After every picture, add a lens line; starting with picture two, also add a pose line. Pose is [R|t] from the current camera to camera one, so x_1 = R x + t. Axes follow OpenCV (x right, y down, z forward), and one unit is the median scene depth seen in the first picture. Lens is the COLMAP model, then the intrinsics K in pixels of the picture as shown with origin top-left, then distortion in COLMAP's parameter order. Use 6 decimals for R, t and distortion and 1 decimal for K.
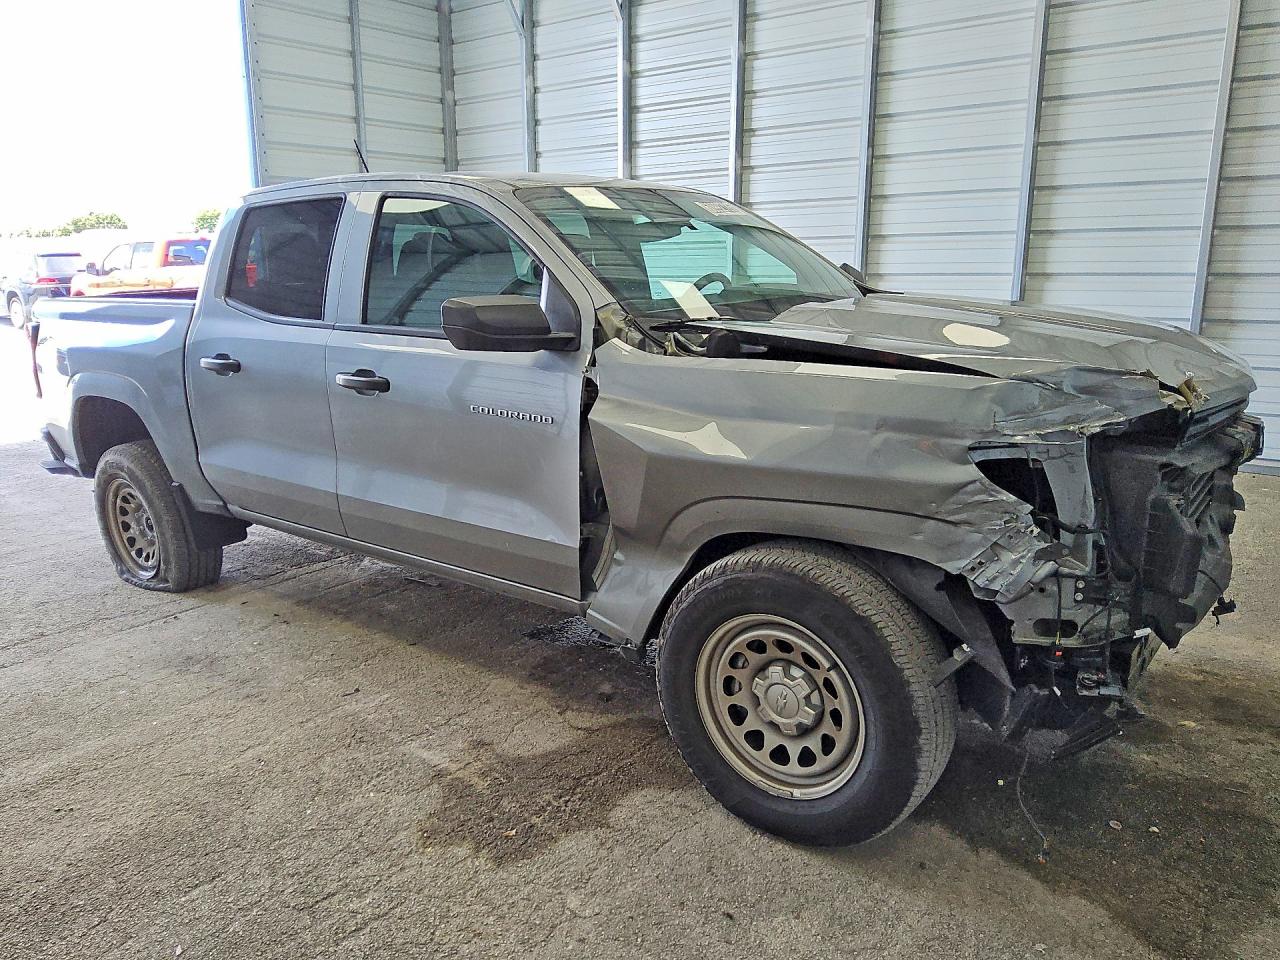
lens RADIAL K [[981.6, 0, 640.3], [0, 981.6, 480.8], [0, 0, 1]] dist [0.023132, -0.015997]
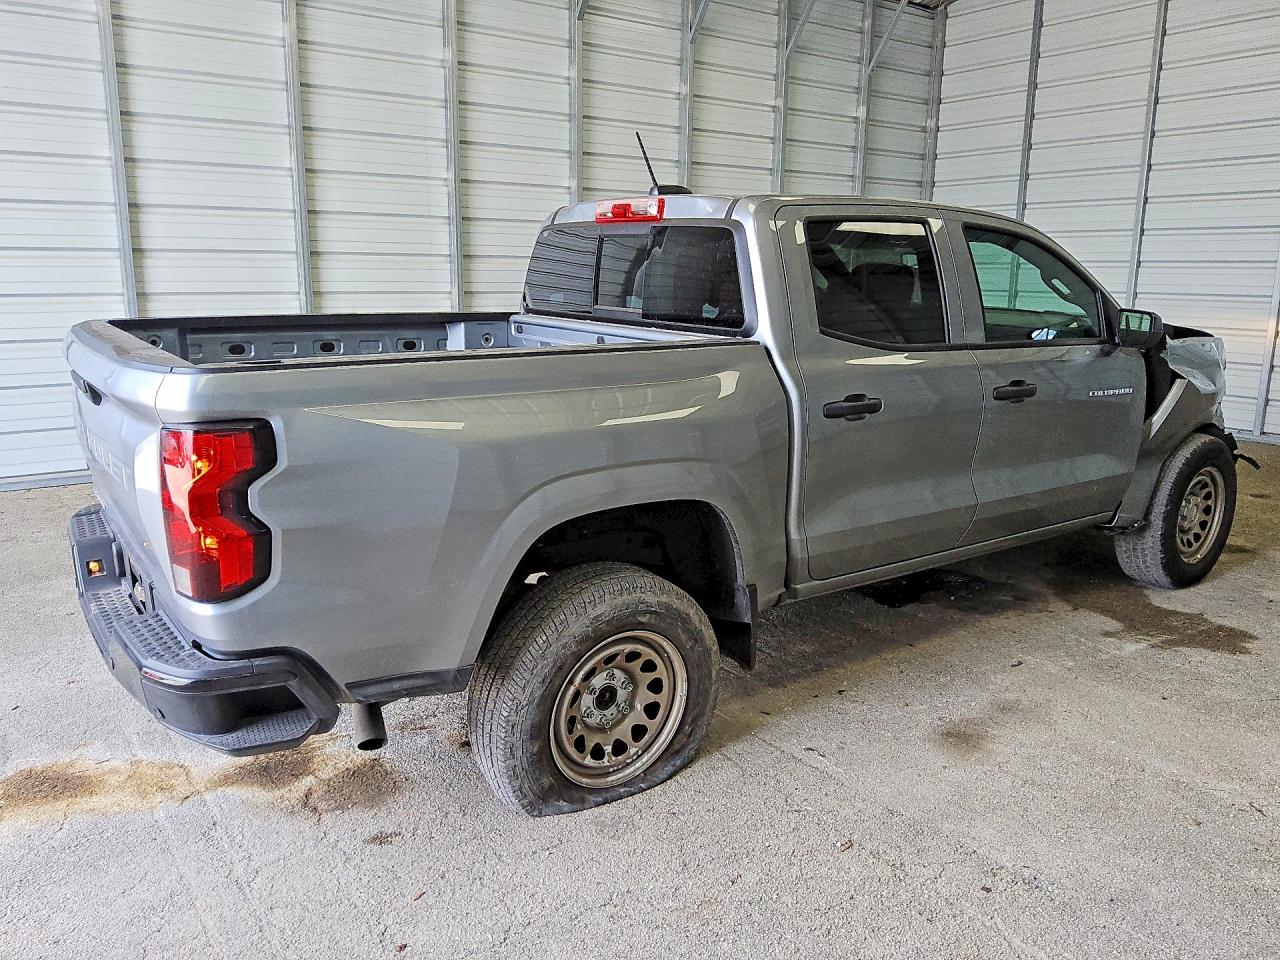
lens RADIAL K [[981.6, 0, 641.4], [0, 981.6, 478.5], [0, 0, 1]] dist [0.023132, -0.015997]
pose [[0.273312, -0.184825, 0.944002, -1.373733], [0.199983, 0.970843, 0.132180, -0.220873], [-0.940908, 0.152658, 0.302305, 0.992207]]
